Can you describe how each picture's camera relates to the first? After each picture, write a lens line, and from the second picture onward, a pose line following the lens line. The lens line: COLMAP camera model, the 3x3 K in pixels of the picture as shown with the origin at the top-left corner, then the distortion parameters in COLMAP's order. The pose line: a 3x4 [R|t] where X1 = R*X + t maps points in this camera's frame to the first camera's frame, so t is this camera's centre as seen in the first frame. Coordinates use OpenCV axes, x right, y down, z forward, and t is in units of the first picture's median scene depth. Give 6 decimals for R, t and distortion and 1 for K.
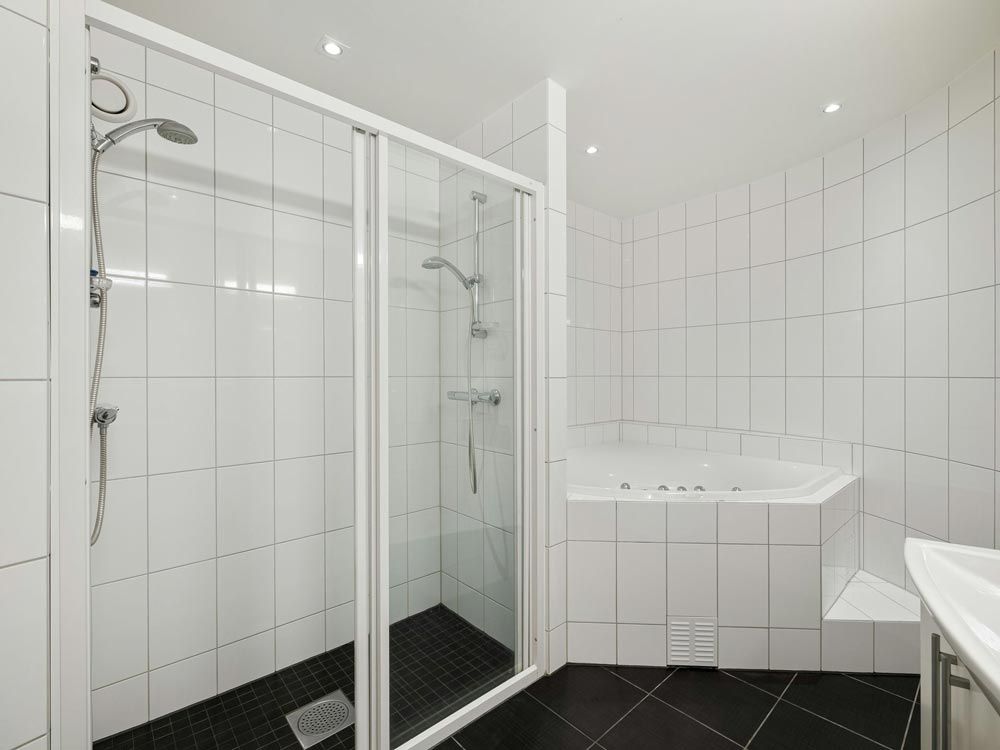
lens RADIAL K [[449.9, 0, 499.9], [0, 449.9, 374.3], [0, 0, 1]] dist [-0.001520, -0.000086]
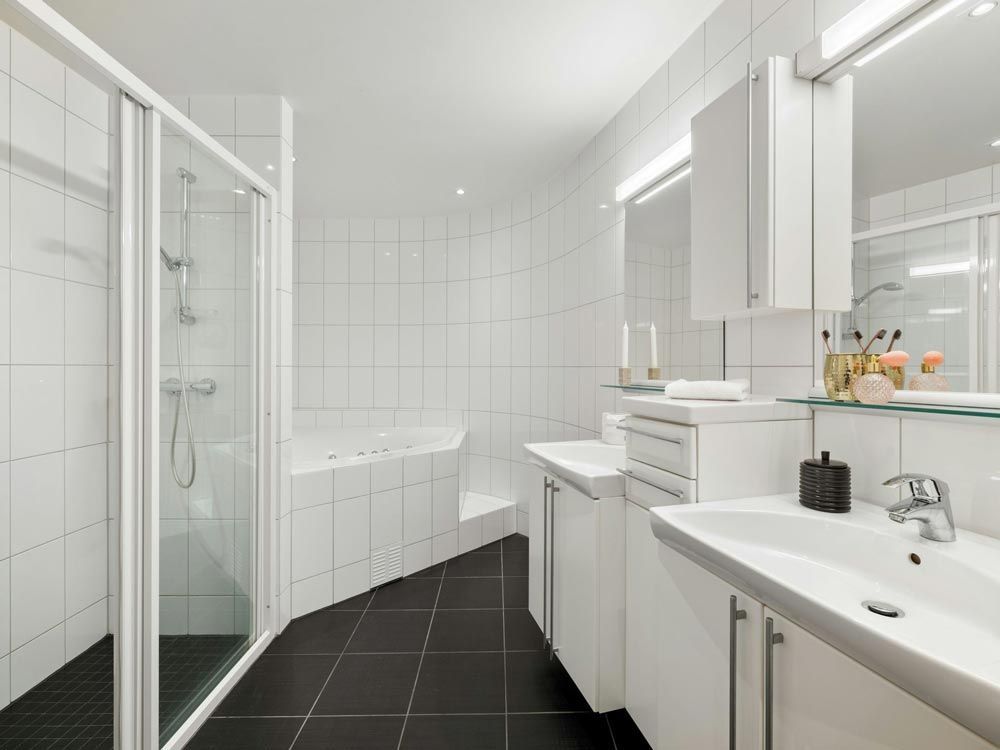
lens RADIAL K [[443.5, 0, 500.9], [0, 443.5, 371.5], [0, 0, 1]] dist [-0.003516, -0.001120]
pose [[0.661831, -0.006450, 0.749626, -0.331522], [-0.002139, 0.999943, 0.010492, 0.007168], [-0.749650, -0.008548, 0.661779, -0.121215]]
